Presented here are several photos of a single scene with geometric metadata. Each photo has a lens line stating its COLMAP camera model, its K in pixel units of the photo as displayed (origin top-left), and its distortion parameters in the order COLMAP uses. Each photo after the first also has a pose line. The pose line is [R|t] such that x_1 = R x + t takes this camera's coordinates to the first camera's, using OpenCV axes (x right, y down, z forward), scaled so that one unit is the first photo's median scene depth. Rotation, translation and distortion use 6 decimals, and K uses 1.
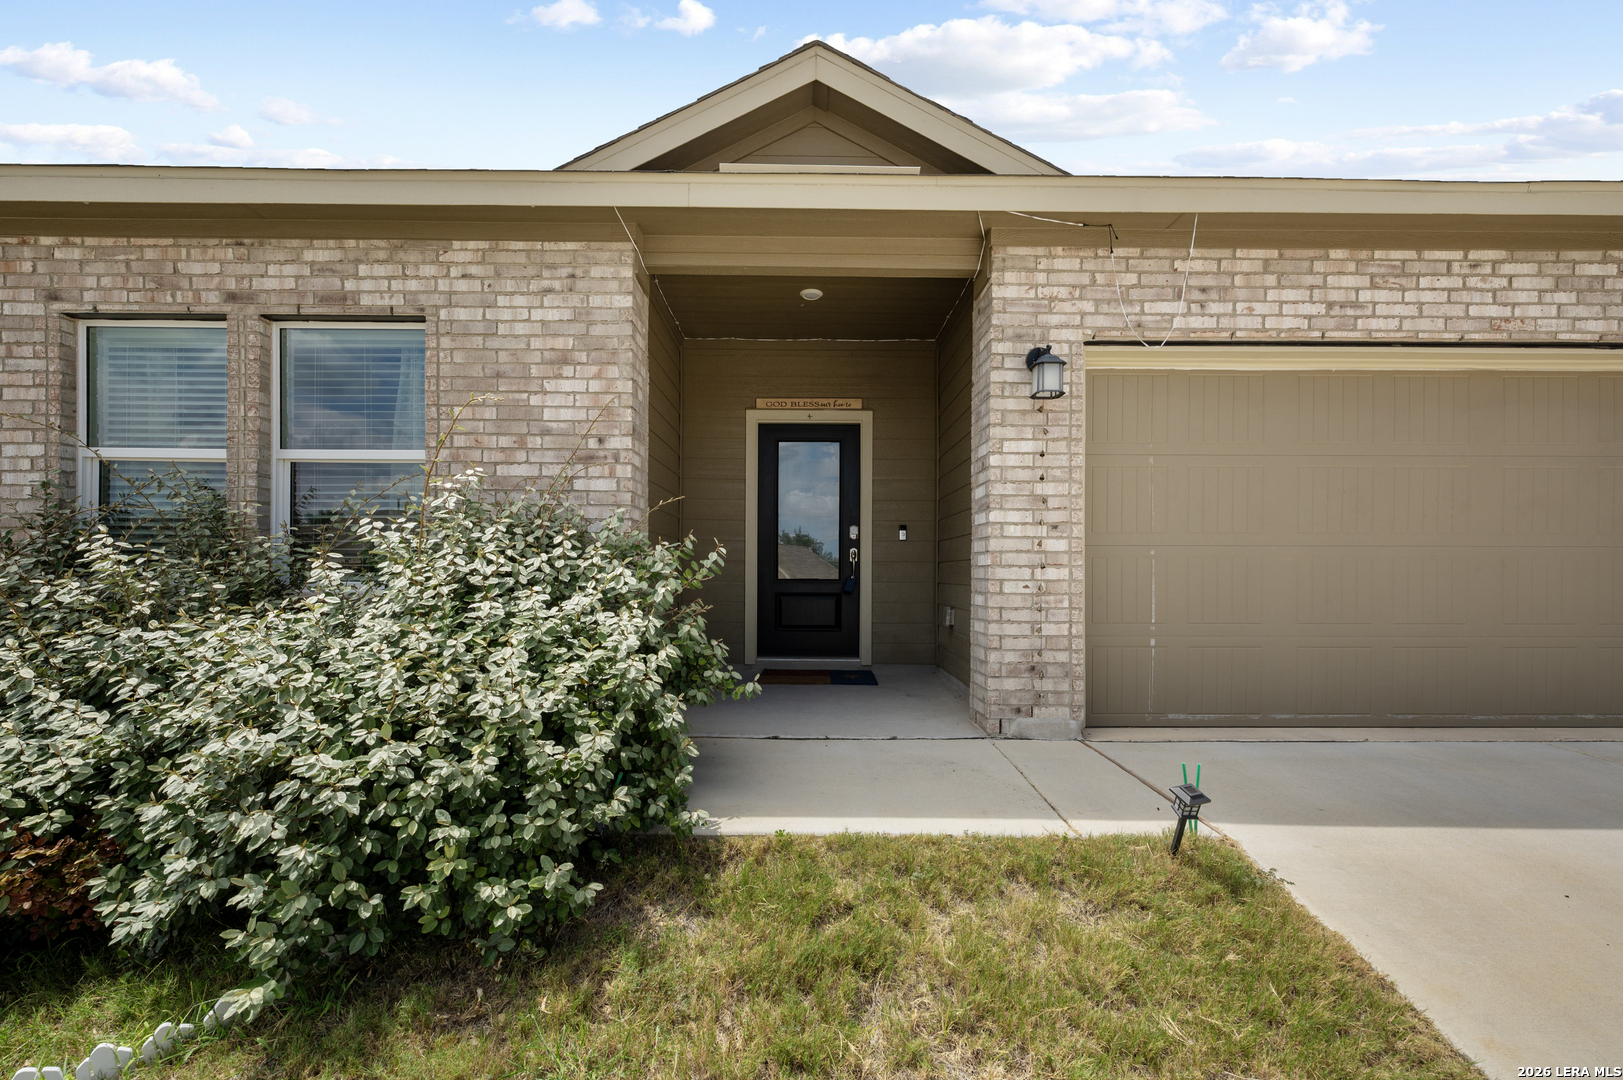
lens RADIAL K [[650.4, 0, 815.0], [0, 650.4, 572.4], [0, 0, 1]] dist [-0.000666, 0.000192]
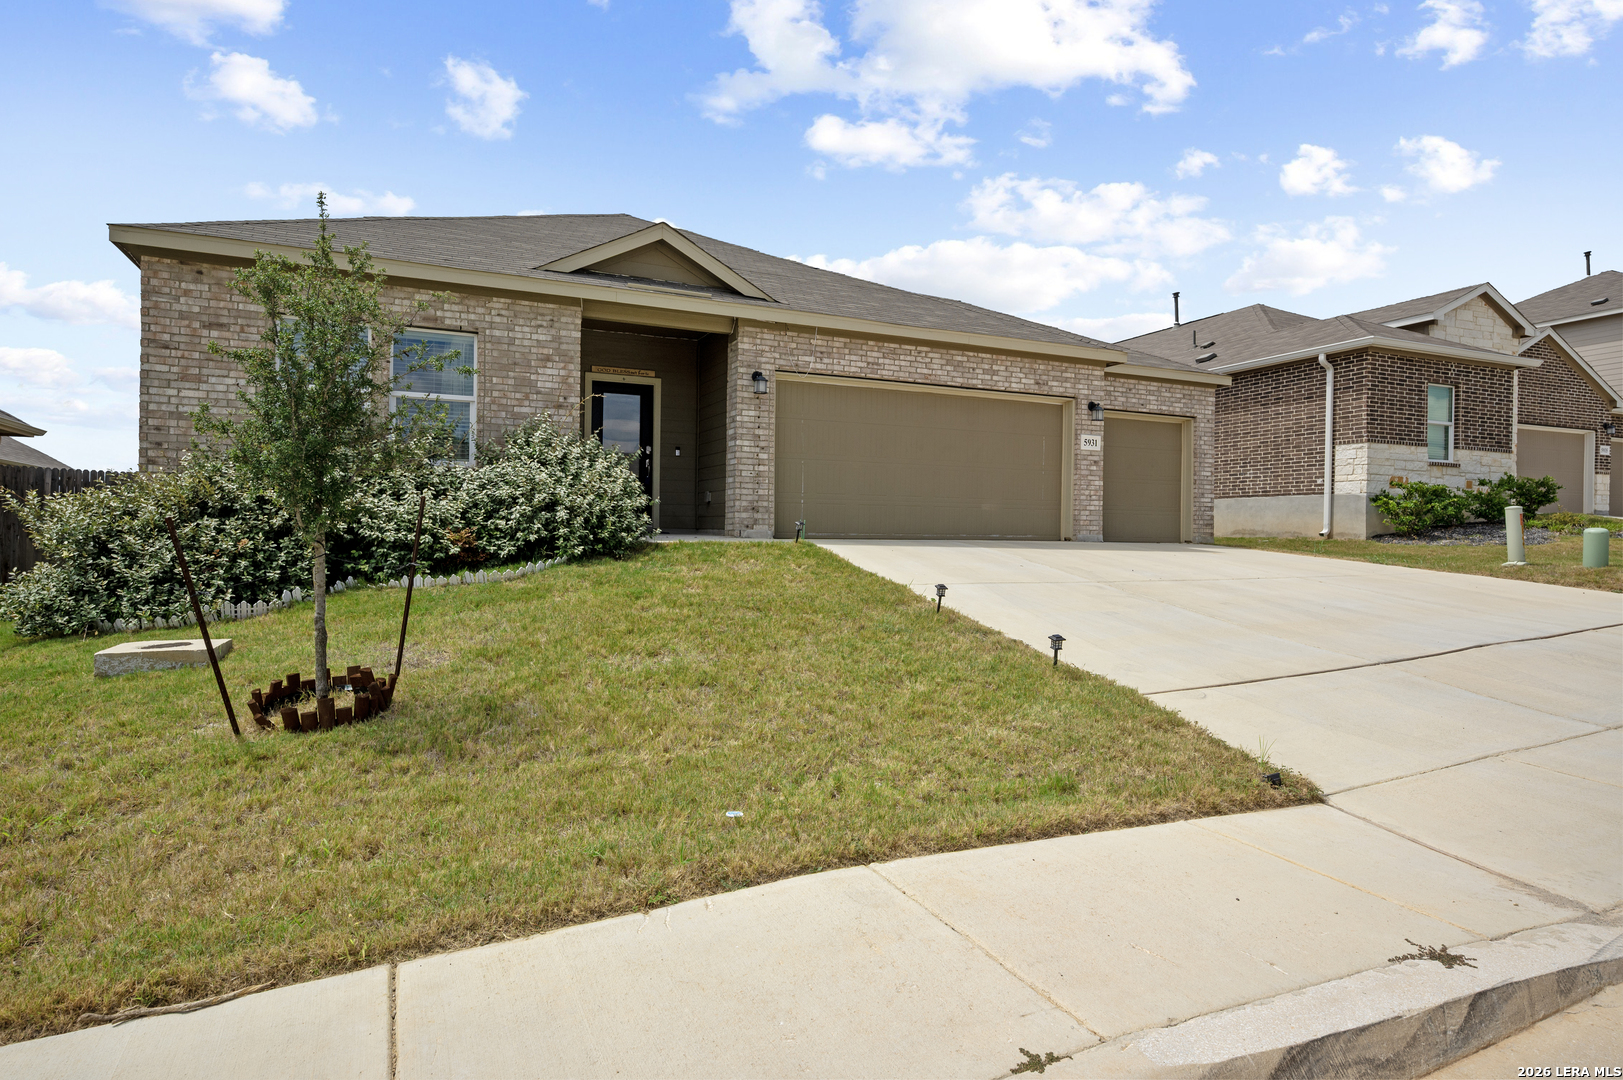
lens RADIAL K [[867.2, 0, 817.9], [0, 867.2, 531.6], [0, 0, 1]] dist [-0.001470, 0.000464]
pose [[0.910462, 0.006080, 0.413547, -0.744594], [-0.008946, 0.999948, 0.004996, 0.213628], [-0.413495, -0.008248, 0.910469, -1.938522]]
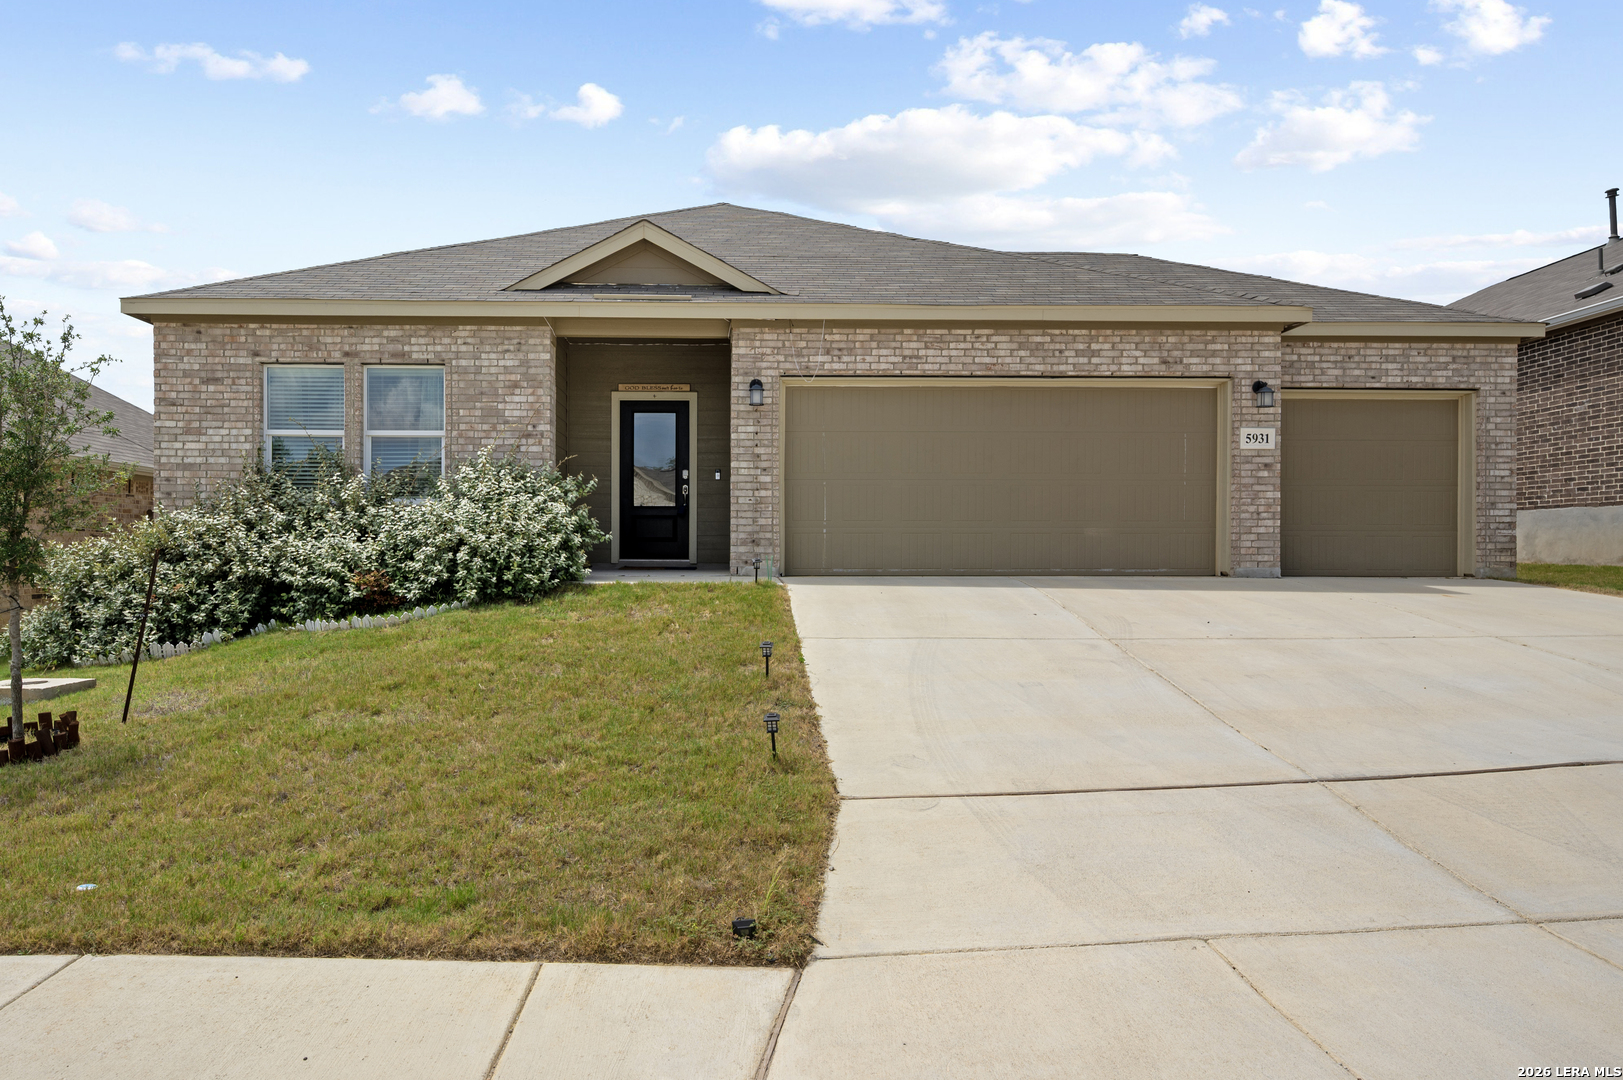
lens RADIAL K [[1040.0, 0, 780.9], [0, 1040.0, 552.1], [0, 0, 1]] dist [-0.003468, 0.001356]
pose [[0.999577, -0.003764, 0.028829, 0.327163], [0.003634, 0.999983, 0.004580, 0.167305], [-0.028845, -0.004473, 0.999574, -2.175536]]
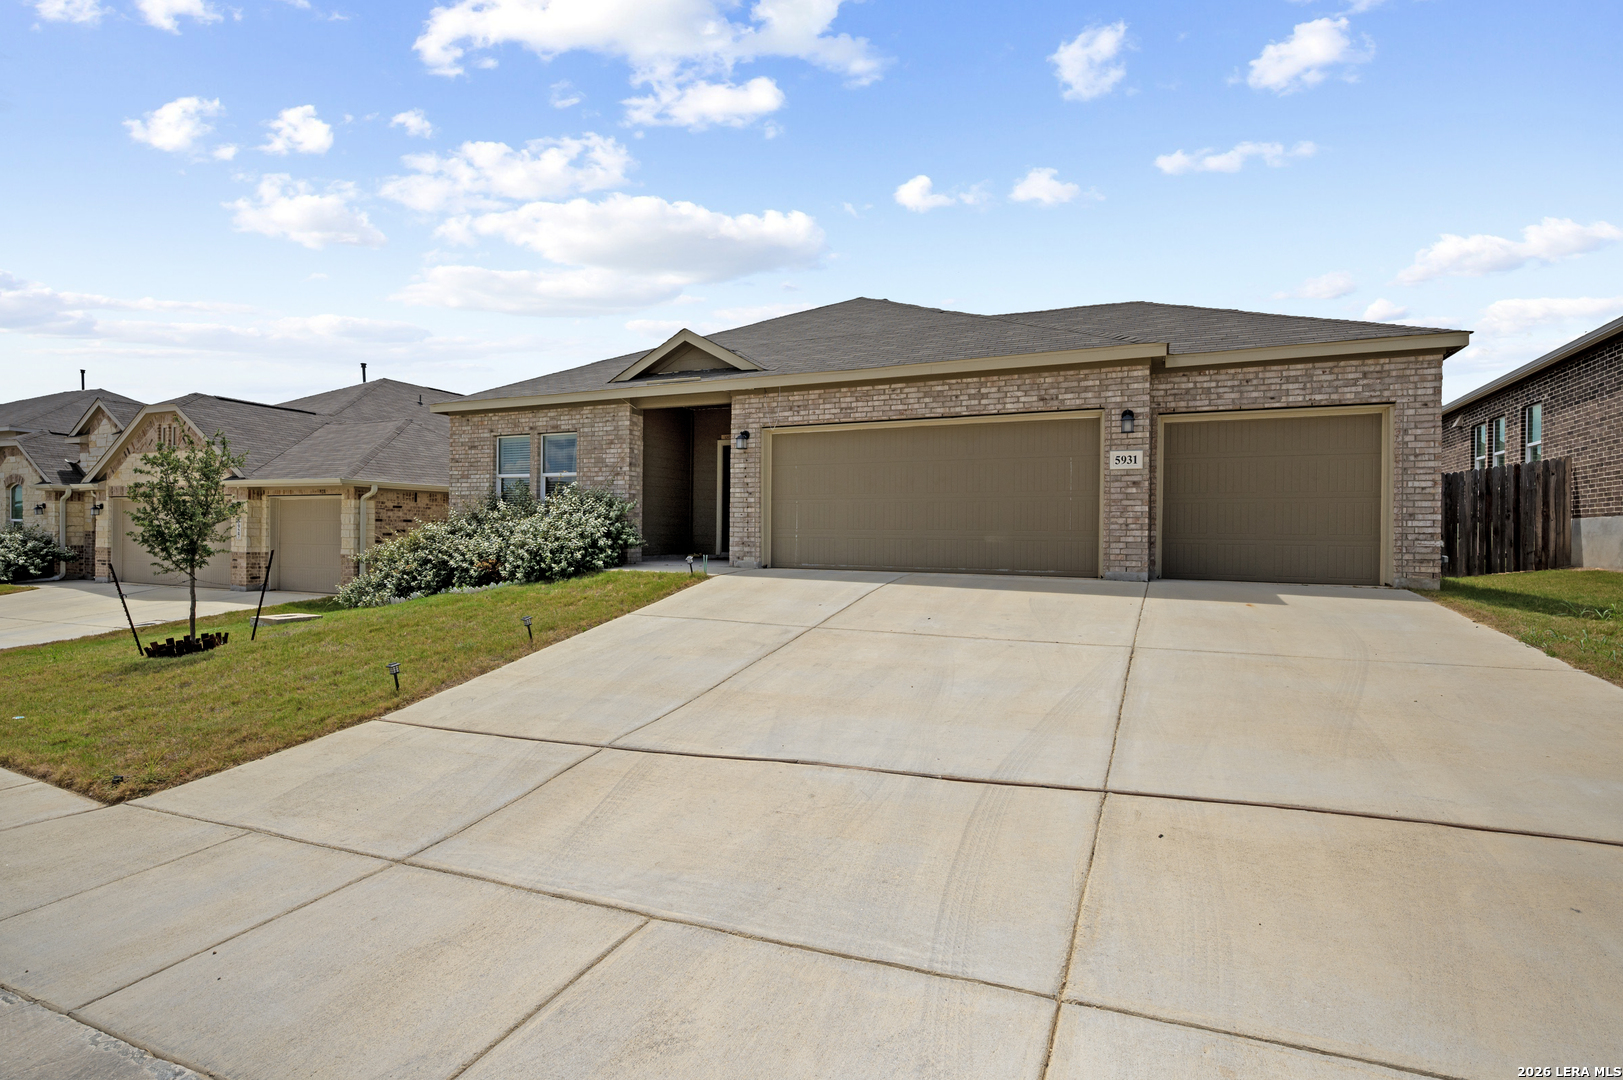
lens RADIAL K [[748.0, 0, 841.6], [0, 748.0, 527.7], [0, 0, 1]] dist [-0.000035, -0.000253]
pose [[0.918959, 0.001387, -0.394351, 2.029988], [-0.005401, 0.999944, -0.009069, 0.107320], [0.394317, 0.010464, 0.918915, -1.847242]]
